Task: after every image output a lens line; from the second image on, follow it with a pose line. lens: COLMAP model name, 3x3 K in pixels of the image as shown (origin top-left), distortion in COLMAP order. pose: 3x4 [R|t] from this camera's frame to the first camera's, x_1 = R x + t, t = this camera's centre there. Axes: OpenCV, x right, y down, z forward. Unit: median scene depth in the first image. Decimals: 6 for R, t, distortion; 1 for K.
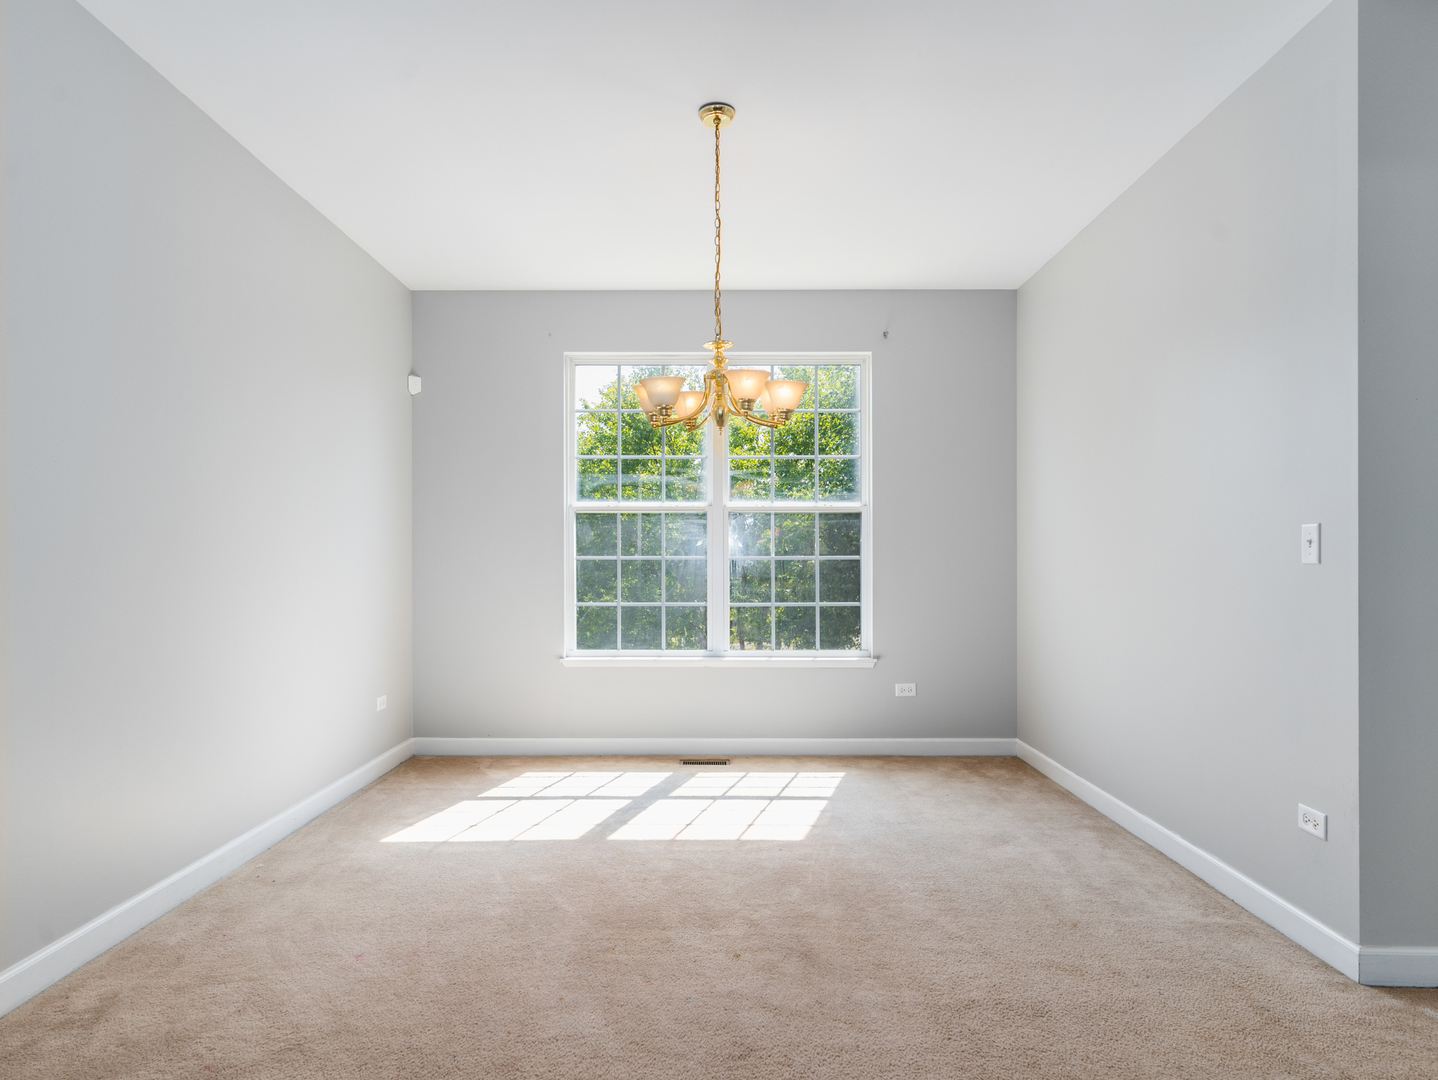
lens RADIAL K [[876.7, 0, 713.1], [0, 876.7, 559.1], [0, 0, 1]] dist [0.005932, 0.002369]
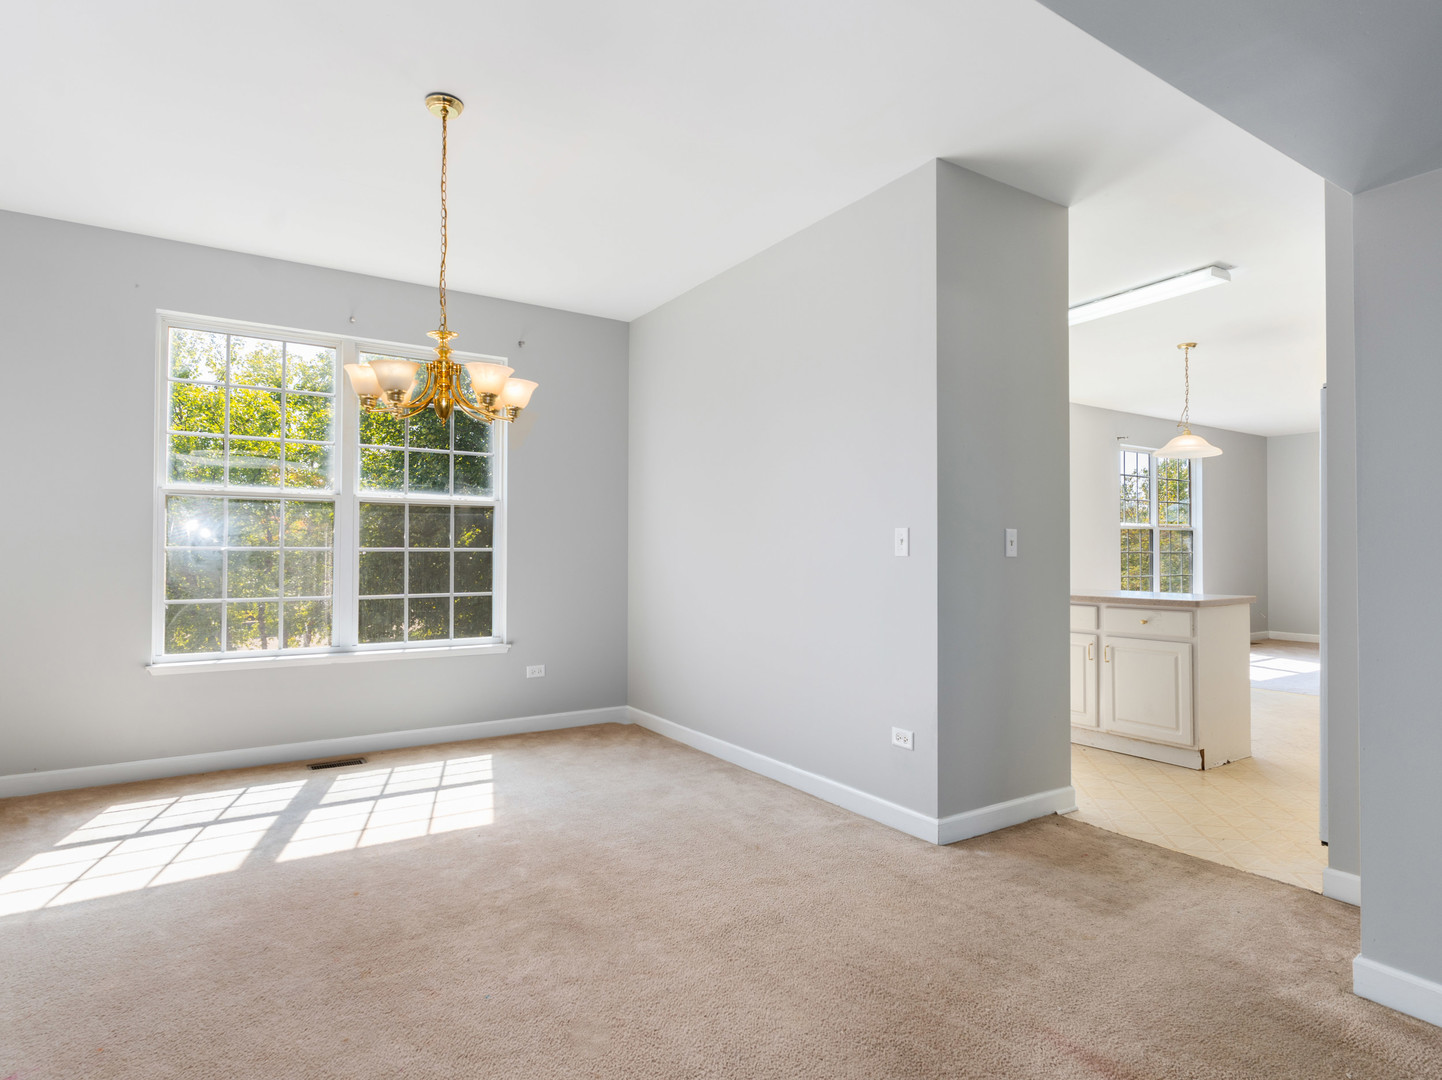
lens RADIAL K [[797.1, 0, 721.0], [0, 797.1, 540.0], [0, 0, 1]] dist [-0.003215, 0.000128]
pose [[0.832482, 0.011896, 0.553924, -0.193084], [-0.004391, 0.999880, -0.014875, -0.000325], [-0.554035, 0.009951, 0.832434, 0.065406]]
